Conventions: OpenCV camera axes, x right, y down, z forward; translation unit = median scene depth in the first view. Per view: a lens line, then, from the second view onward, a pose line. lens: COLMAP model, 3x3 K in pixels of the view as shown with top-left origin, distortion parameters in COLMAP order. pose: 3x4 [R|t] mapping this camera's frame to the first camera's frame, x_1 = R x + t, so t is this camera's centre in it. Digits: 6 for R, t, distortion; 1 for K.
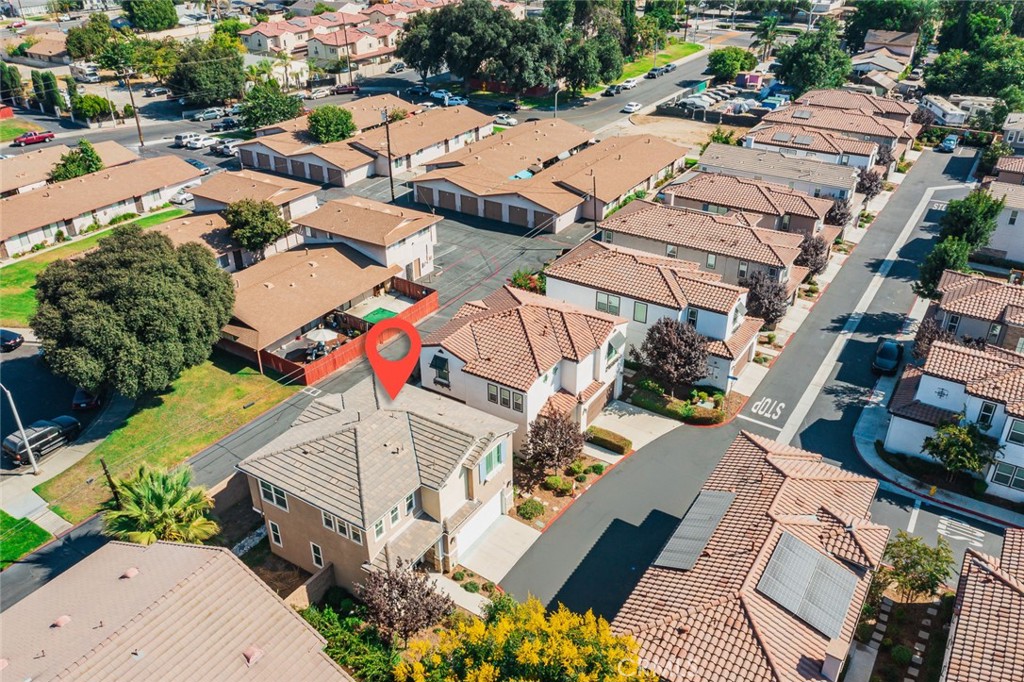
lens RADIAL K [[822.1, 0, 513.5], [0, 822.1, 324.6], [0, 0, 1]] dist [-0.004423, -0.000169]
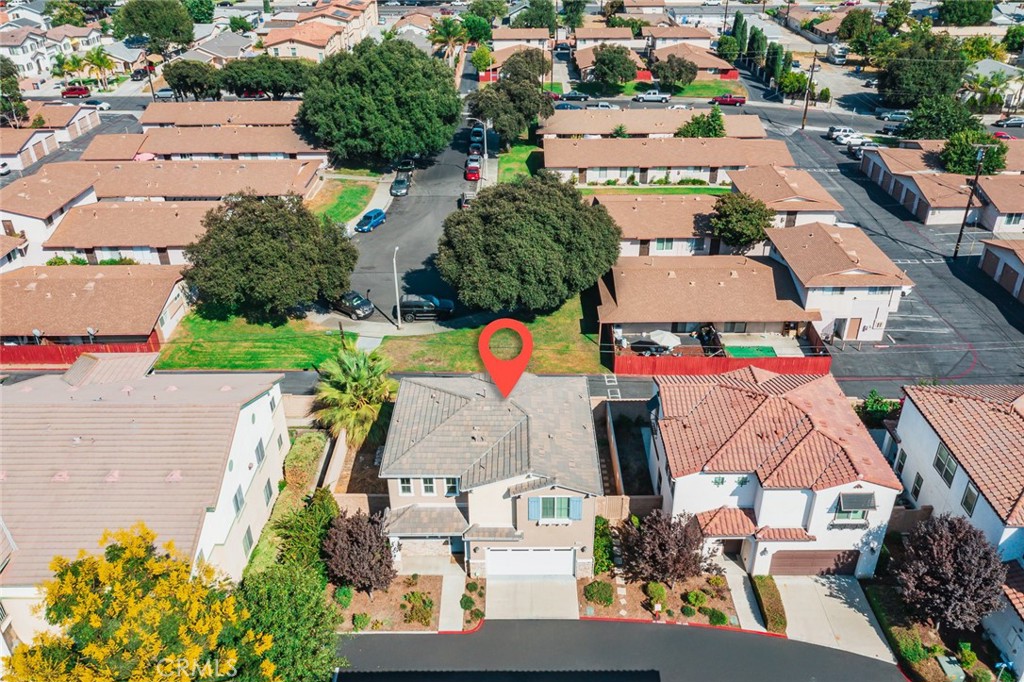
lens RADIAL K [[809.4, 0, 512.0], [0, 809.4, 341.0], [0, 0, 1]] dist [-0.006718, 0.002231]
pose [[0.534714, 0.419776, -0.733395, 0.284810], [-0.393768, 0.891680, 0.223280, -0.096879], [0.747682, 0.169397, 0.642088, 0.200953]]
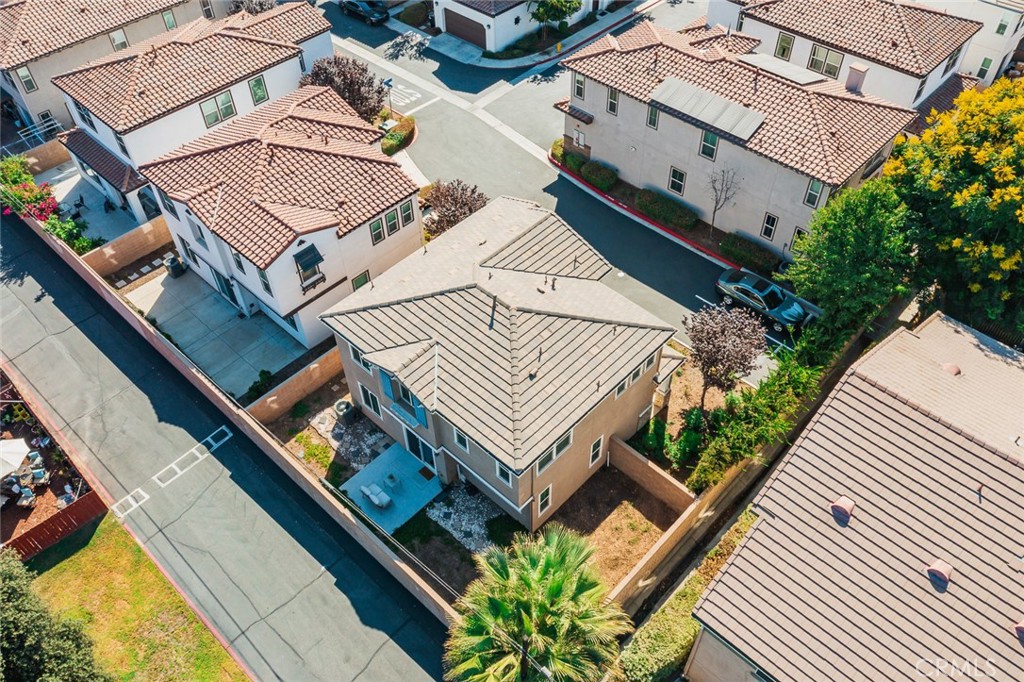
lens RADIAL K [[809.4, 0, 512.0], [0, 809.4, 341.0], [0, 0, 1]] dist [-0.006718, 0.002231]
pose [[0.188742, -0.722036, 0.665613, -0.356812], [0.479564, 0.659248, 0.579146, -0.138406], [-0.856969, 0.209895, 0.470690, 0.358038]]
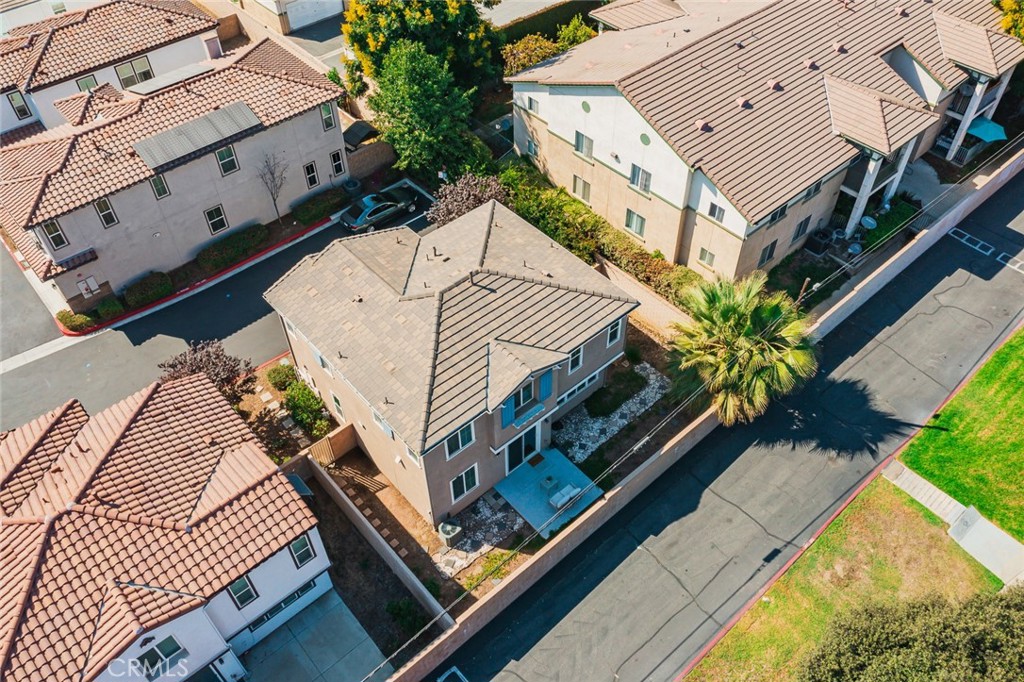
lens RADIAL K [[809.4, 0, 512.0], [0, 809.4, 341.0], [0, 0, 1]] dist [-0.006718, 0.002231]
pose [[-0.960546, -0.190008, 0.203096, -0.199357], [0.149167, 0.264365, 0.952817, -0.287169], [-0.234734, 0.945520, -0.225592, 0.642693]]
